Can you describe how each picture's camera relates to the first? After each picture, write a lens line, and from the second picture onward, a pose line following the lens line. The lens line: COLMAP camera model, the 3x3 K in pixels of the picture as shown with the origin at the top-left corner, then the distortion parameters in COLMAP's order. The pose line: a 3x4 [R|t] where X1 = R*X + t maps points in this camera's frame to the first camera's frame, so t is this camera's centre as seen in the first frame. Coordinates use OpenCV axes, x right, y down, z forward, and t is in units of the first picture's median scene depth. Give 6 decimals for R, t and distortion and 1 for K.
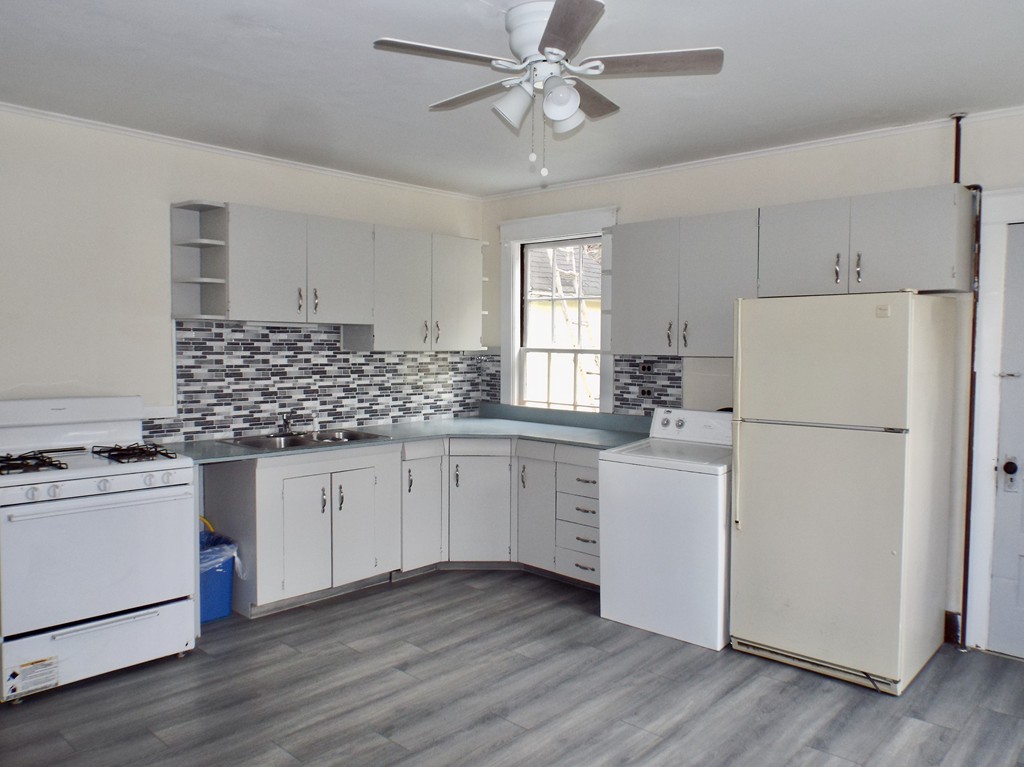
lens RADIAL K [[768.2, 0, 517.4], [0, 768.2, 380.1], [0, 0, 1]] dist [-0.004645, -0.031873]
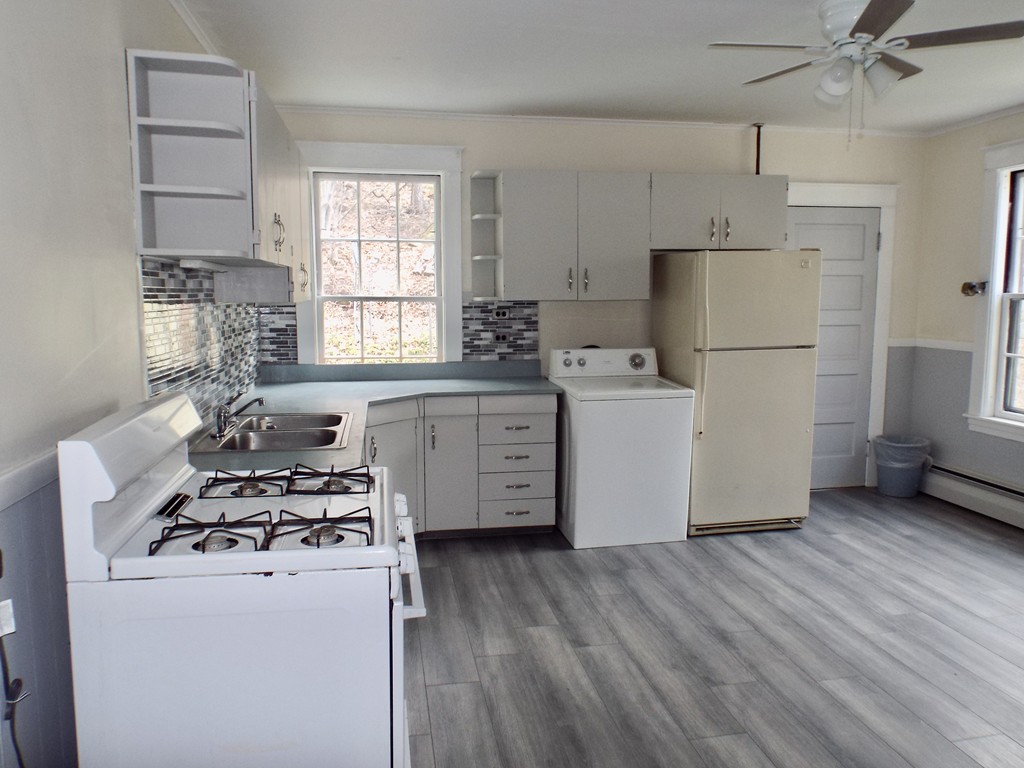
lens RADIAL K [[768.2, 0, 518.0], [0, 768.2, 387.8], [0, 0, 1]] dist [-0.004645, -0.031873]
pose [[0.591398, -0.111628, 0.798616, -0.736807], [0.046376, 0.993441, 0.104518, -0.026707], [-0.805045, -0.024775, 0.592696, 0.425602]]
